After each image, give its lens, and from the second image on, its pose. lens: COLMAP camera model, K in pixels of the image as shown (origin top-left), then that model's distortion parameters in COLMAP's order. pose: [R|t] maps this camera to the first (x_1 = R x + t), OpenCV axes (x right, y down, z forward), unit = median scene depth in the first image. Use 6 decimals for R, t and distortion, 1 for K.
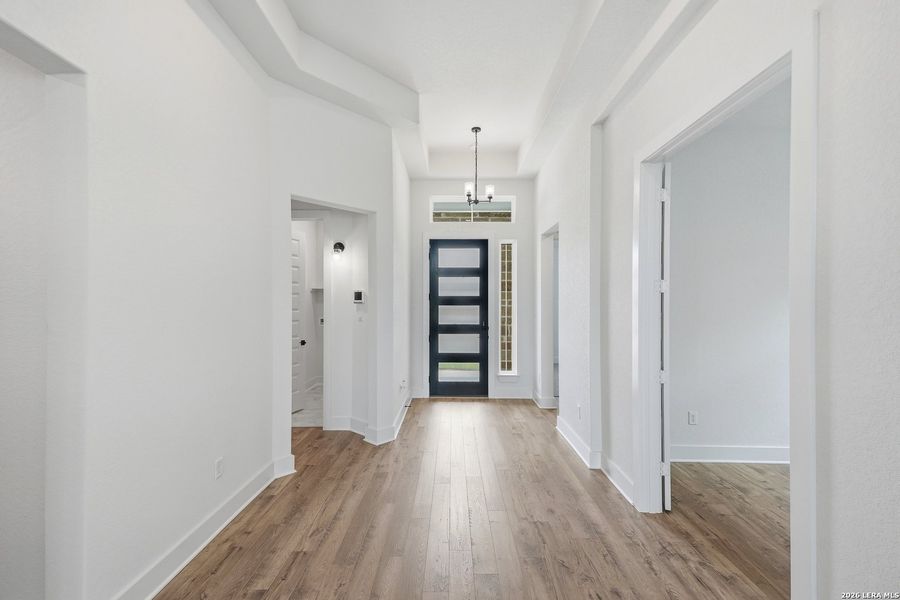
lens RADIAL K [[400.2, 0, 444.7], [0, 400.2, 303.7], [0, 0, 1]] dist [0.041299, -0.010450]
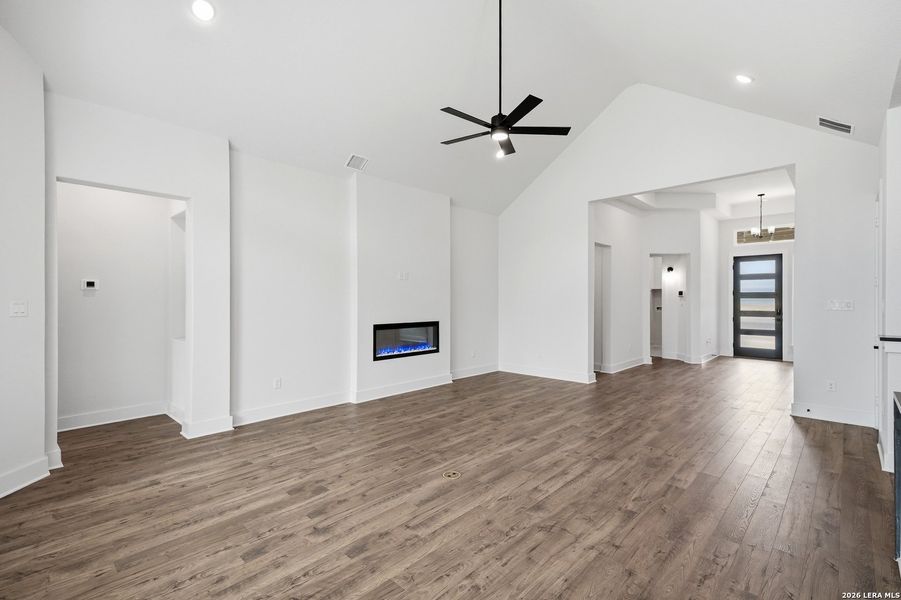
lens RADIAL K [[405.8, 0, 448.5], [0, 405.8, 299.9], [0, 0, 1]] dist [0.035702, -0.000163]
pose [[0.737177, 0.000501, -0.675699, 0.258065], [-0.001091, 0.999999, -0.000449, 0.013390], [0.675699, 0.001069, 0.737177, -1.063589]]
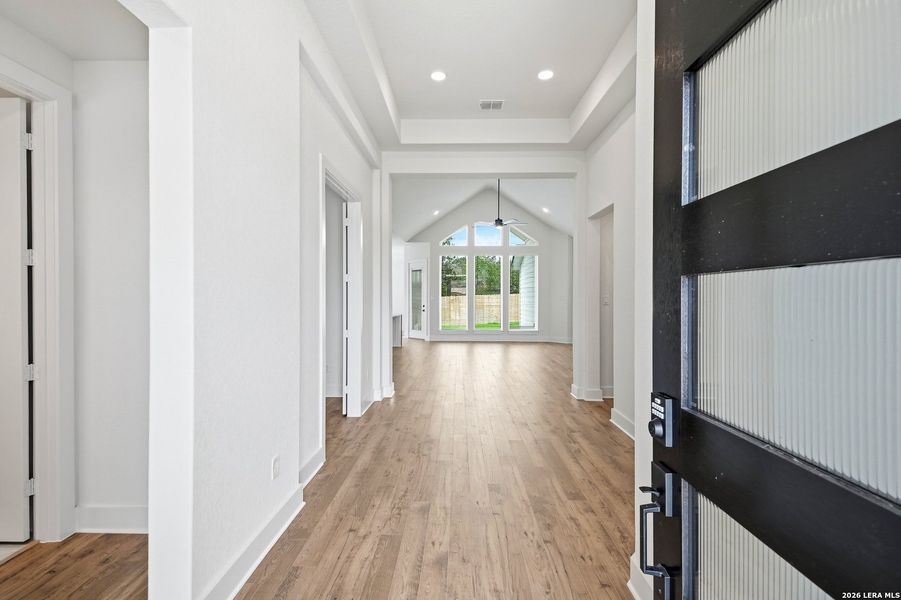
lens RADIAL K [[409.4, 0, 446.7], [0, 409.4, 296.5], [0, 0, 1]] dist [-0.001762, 0.000514]
pose [[-0.999951, -0.001945, 0.009703, 0.056513], [-0.001922, 0.999995, 0.002396, 0.013495], [-0.009708, 0.002377, -0.999950, 1.114373]]
